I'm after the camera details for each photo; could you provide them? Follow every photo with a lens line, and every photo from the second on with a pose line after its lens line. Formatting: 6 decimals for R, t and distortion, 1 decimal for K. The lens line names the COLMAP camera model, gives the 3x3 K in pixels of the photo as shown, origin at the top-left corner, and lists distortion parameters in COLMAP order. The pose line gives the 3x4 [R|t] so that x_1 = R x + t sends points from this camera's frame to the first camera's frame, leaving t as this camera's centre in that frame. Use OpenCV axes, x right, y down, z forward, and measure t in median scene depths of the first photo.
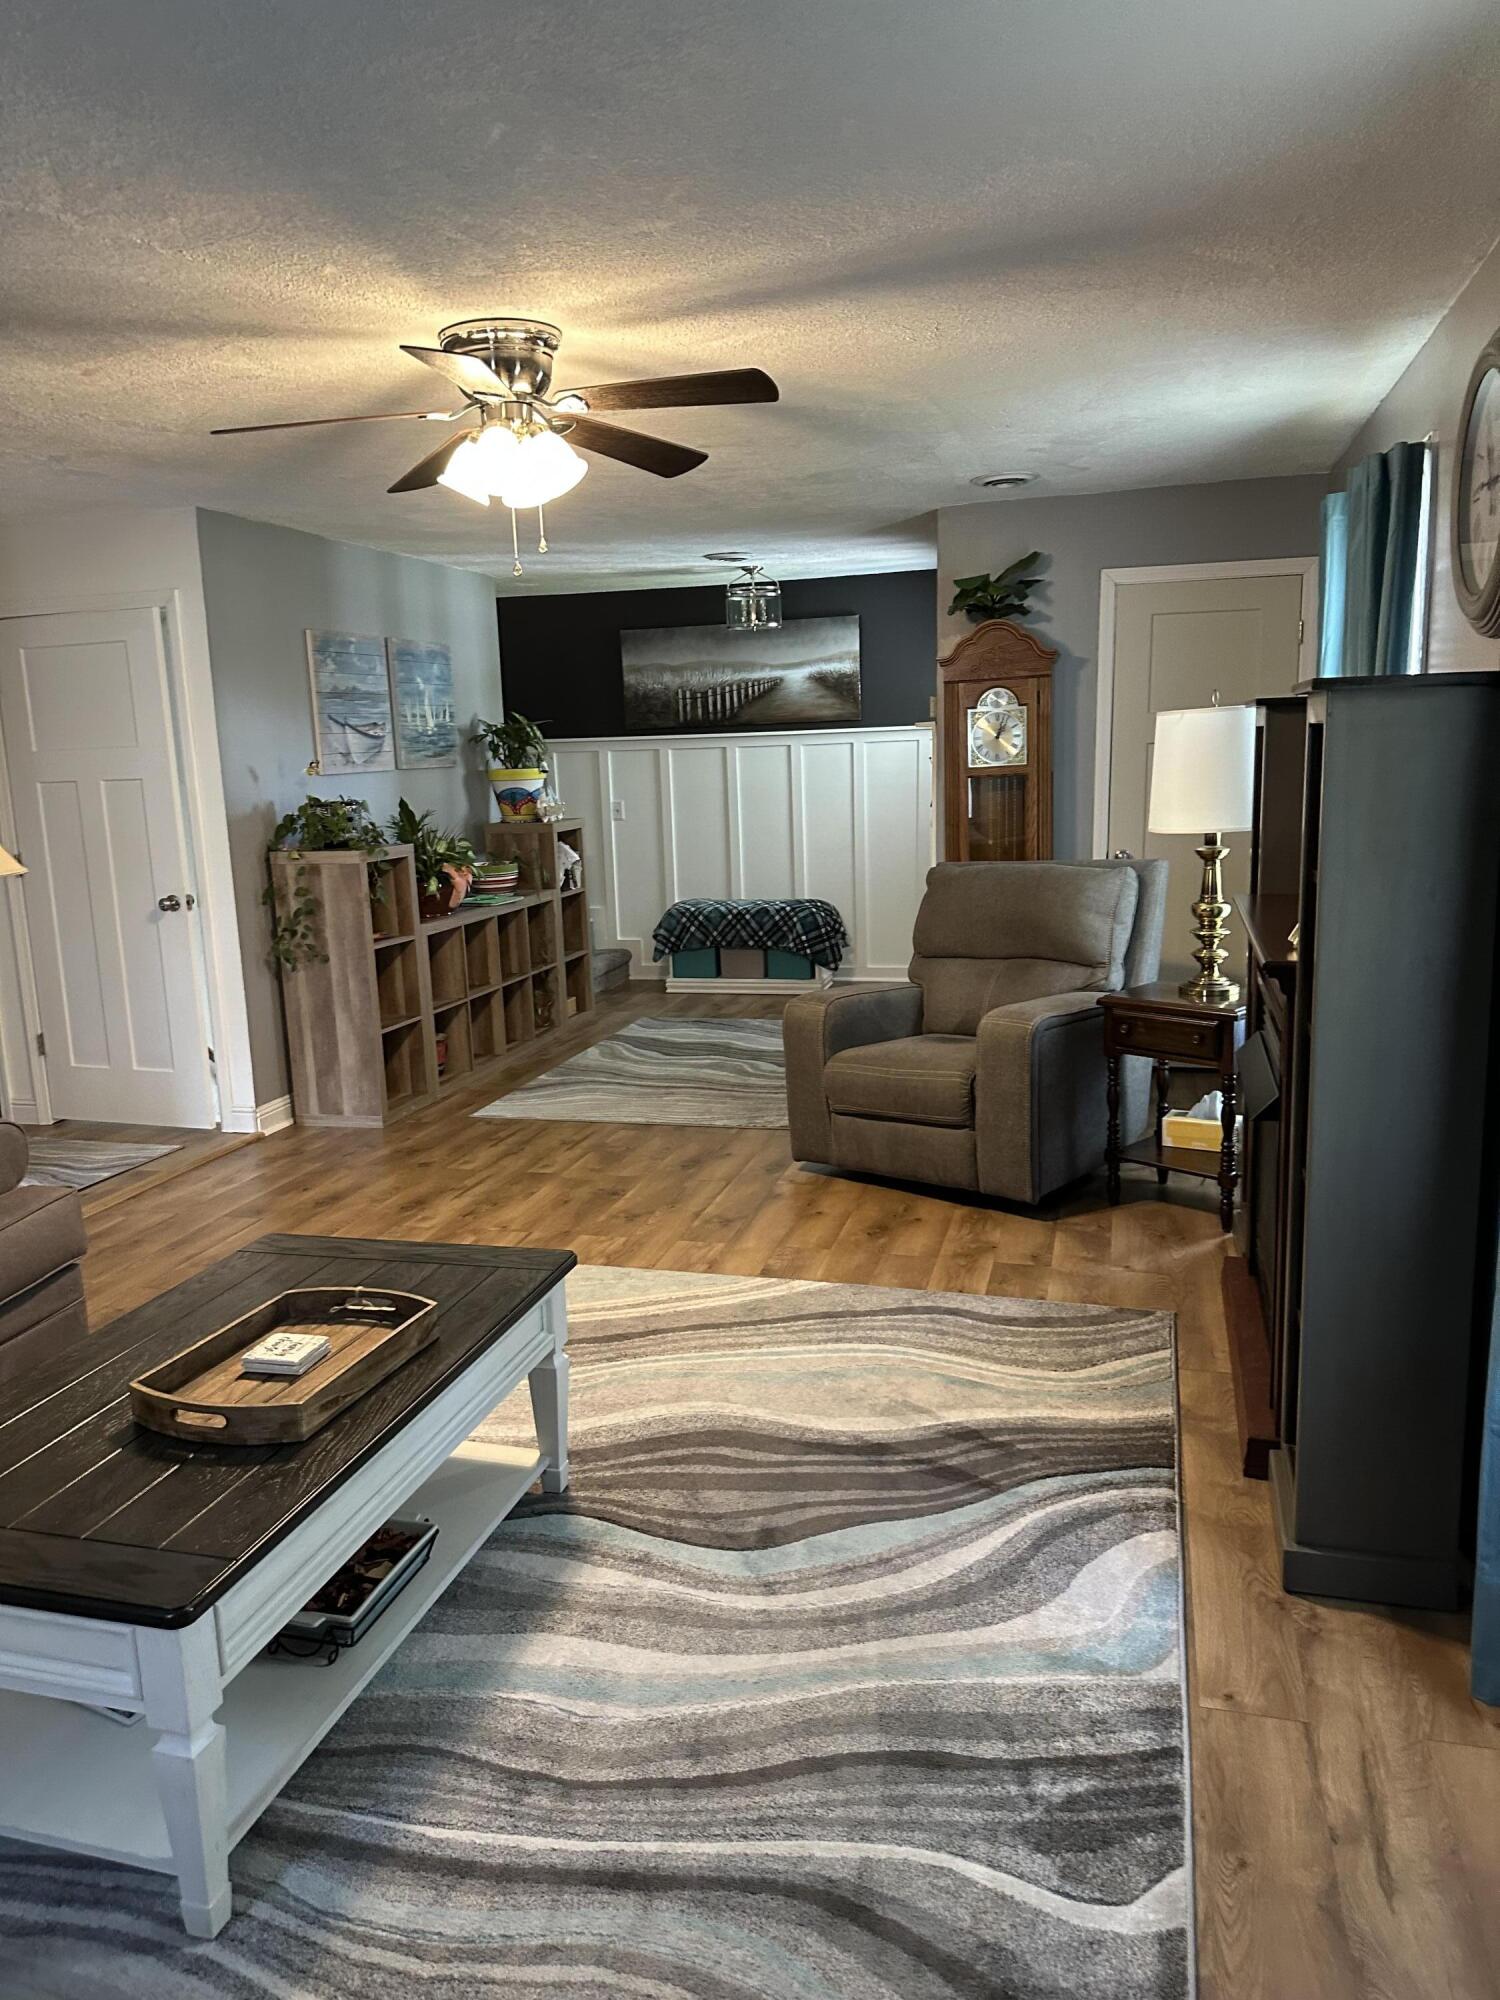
lens RADIAL K [[1386.2, 0, 725.8], [0, 1386.2, 1005.8], [0, 0, 1]] dist [0.071881, -0.130973]
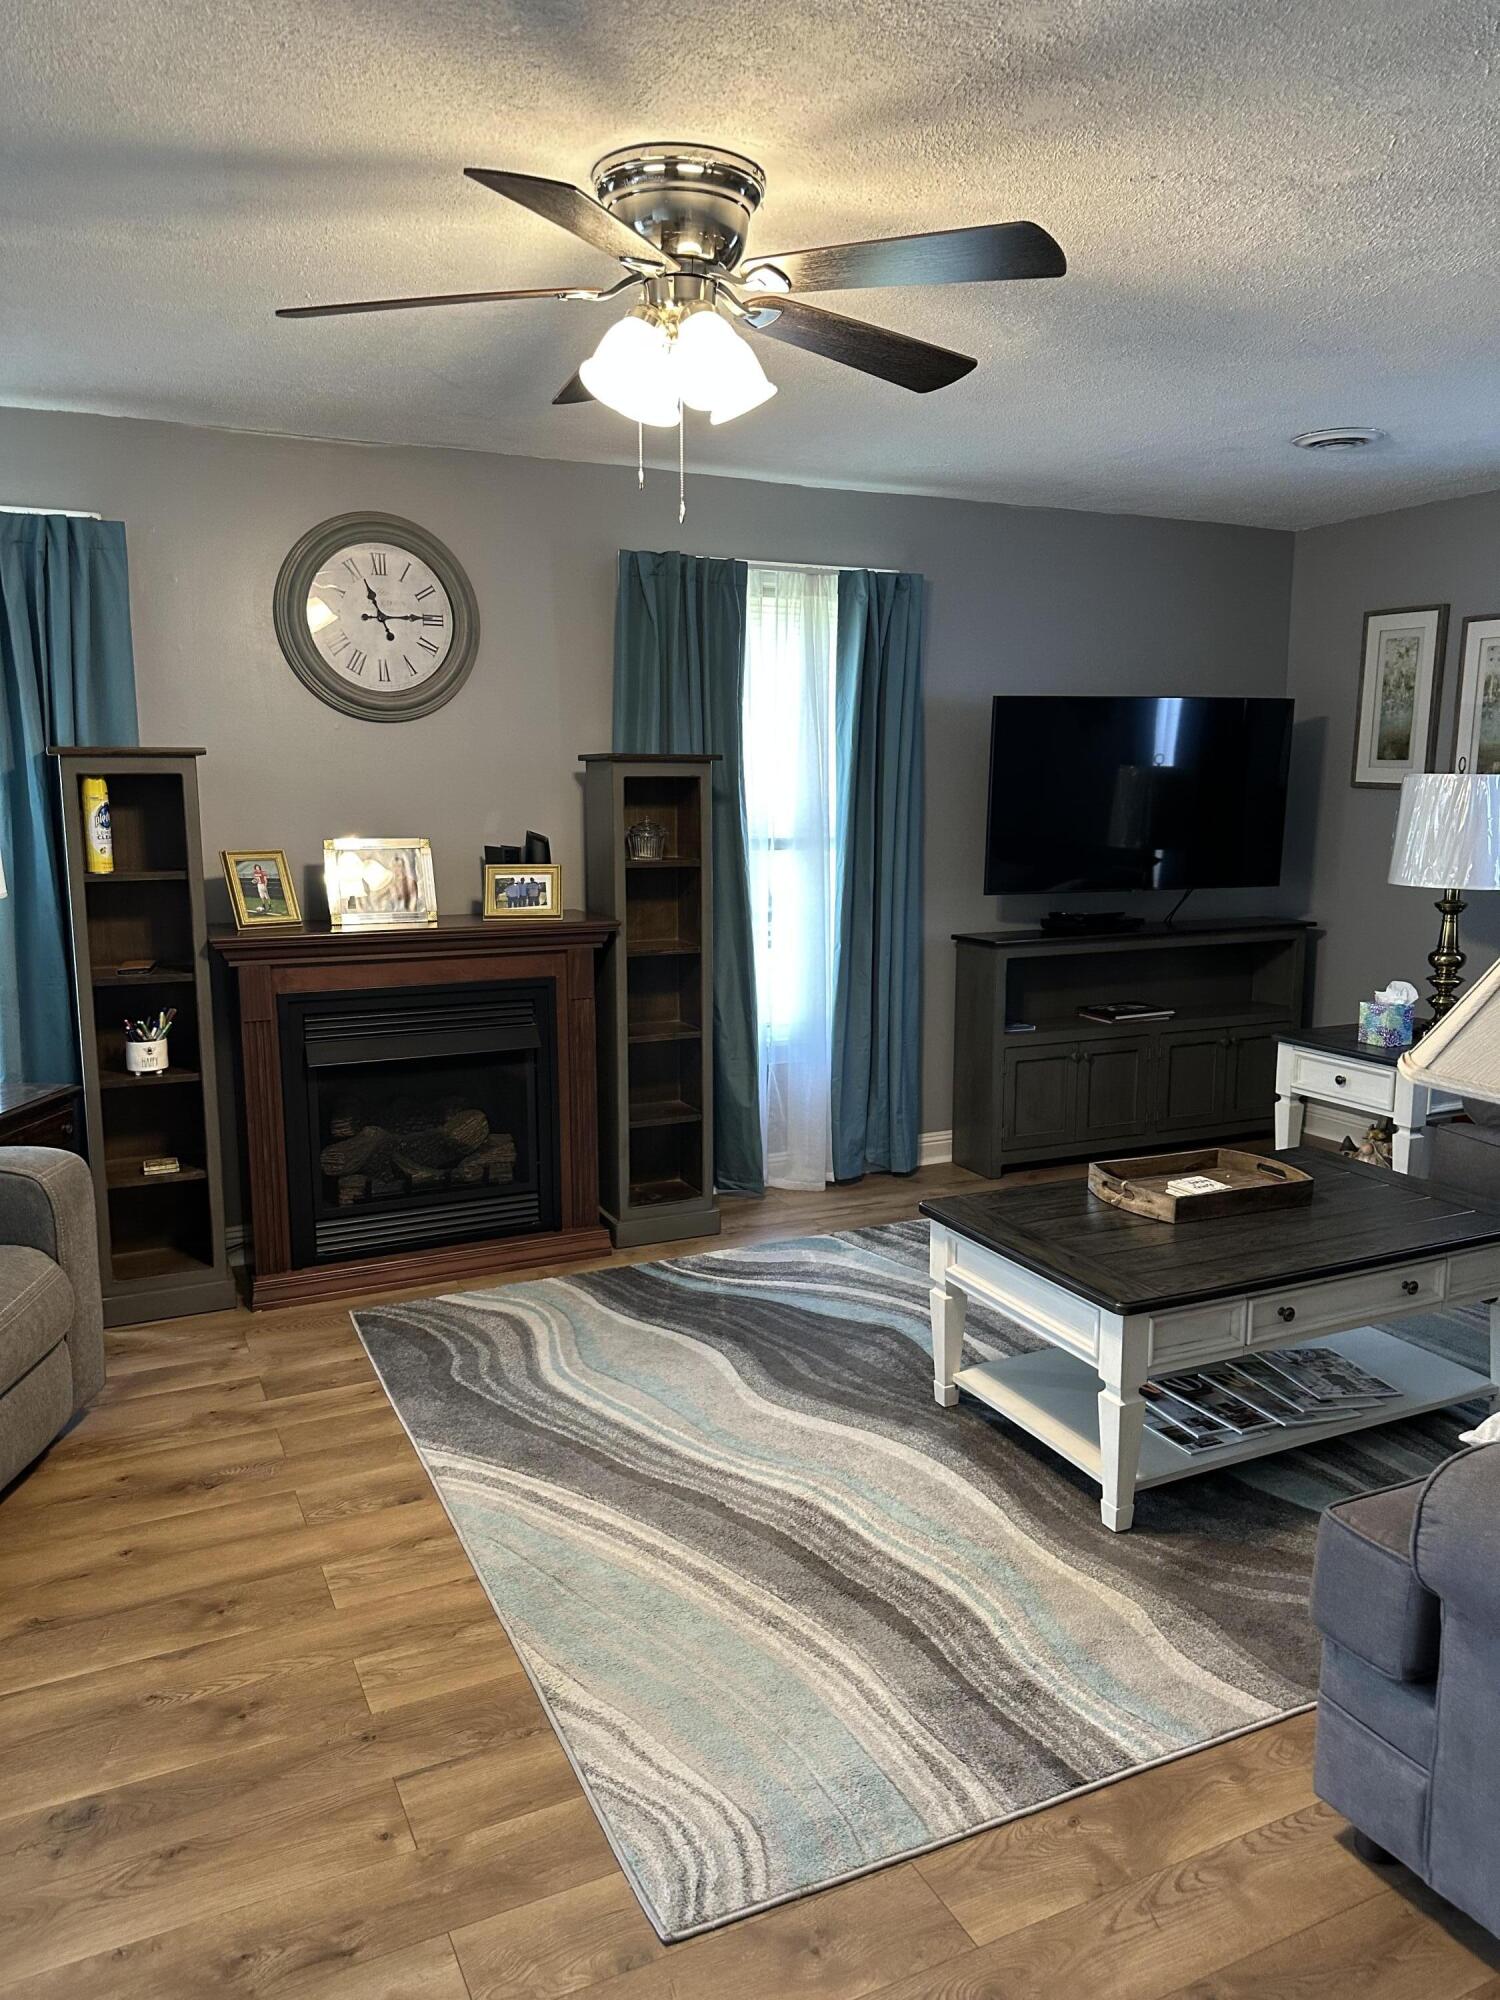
lens RADIAL K [[1386.2, 0, 725.8], [0, 1386.2, 1005.8], [0, 0, 1]] dist [0.071881, -0.130973]
pose [[-0.658381, -0.074811, 0.748958, -0.563523], [0.168098, 0.955301, 0.243192, -0.187453], [-0.733674, 0.286011, -0.616377, 1.176179]]
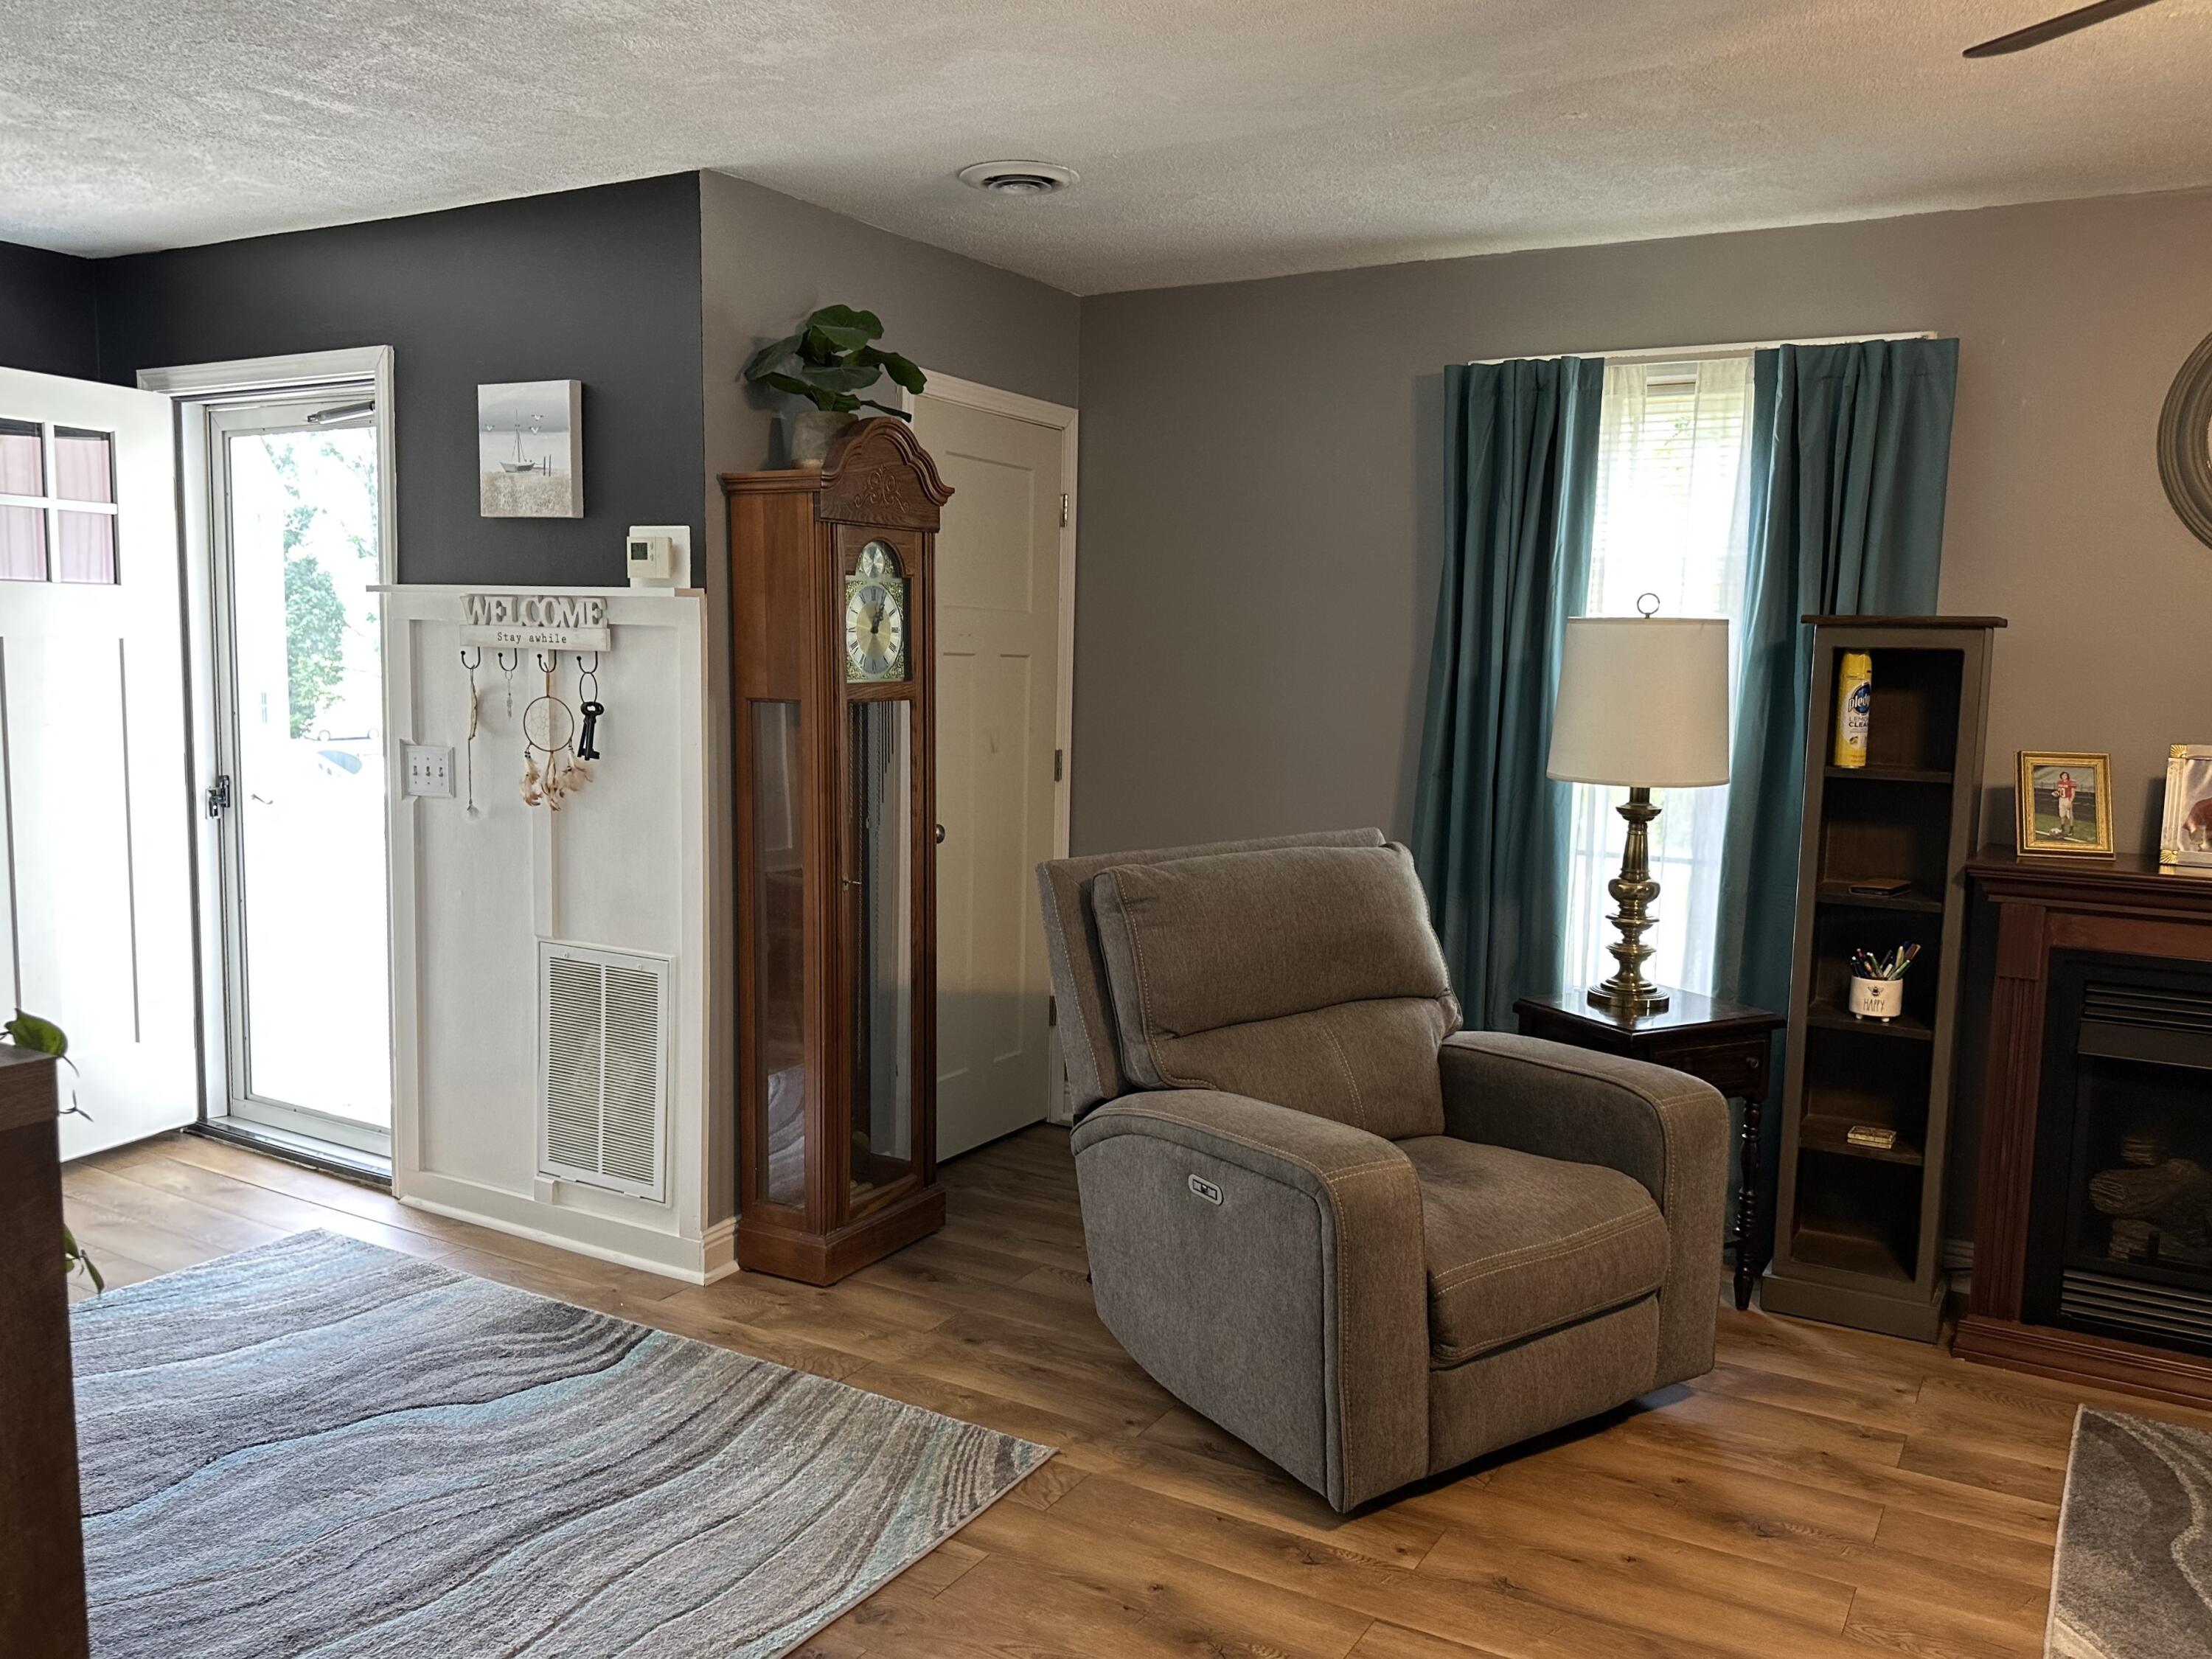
lens RADIAL K [[1703.8, 0, 1098.1], [0, 1703.8, 837.9], [0, 0, 1]] dist [0.003977, -0.001160]
pose [[0.244306, -0.064010, 0.967583, -0.593094], [0.146205, 0.988844, 0.028501, -0.164812], [-0.958613, 0.134502, 0.250939, 1.052869]]
